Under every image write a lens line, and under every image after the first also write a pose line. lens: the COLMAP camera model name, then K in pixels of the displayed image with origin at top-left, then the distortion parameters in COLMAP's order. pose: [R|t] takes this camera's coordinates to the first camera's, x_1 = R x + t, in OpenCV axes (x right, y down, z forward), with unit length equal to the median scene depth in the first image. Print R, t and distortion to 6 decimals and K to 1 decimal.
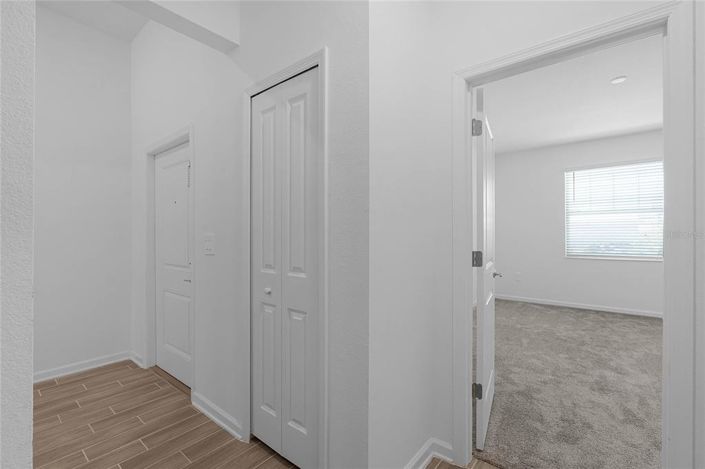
lens RADIAL K [[313.4, 0, 352.0], [0, 313.4, 236.3], [0, 0, 1]] dist [0.000985, 0.001485]
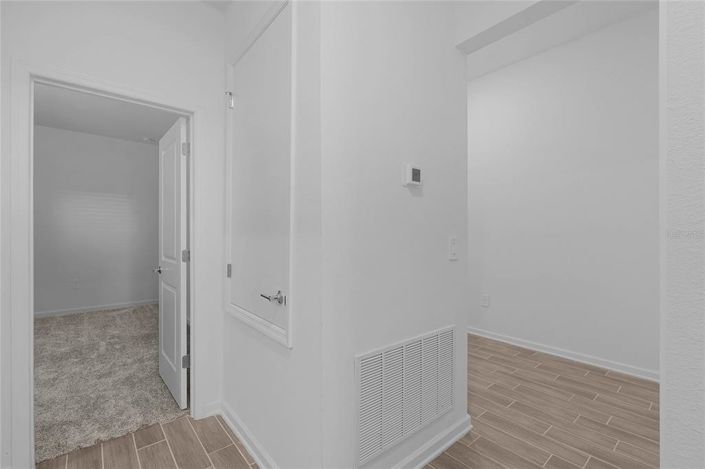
lens RADIAL K [[313.4, 0, 353.2], [0, 313.4, 233.5], [0, 0, 1]] dist [0.000985, 0.001485]
pose [[-0.187506, -0.000860, -0.982263, 0.320031], [0.001187, 0.999999, -0.001102, -0.014586], [0.982263, -0.001373, -0.187505, 0.406452]]
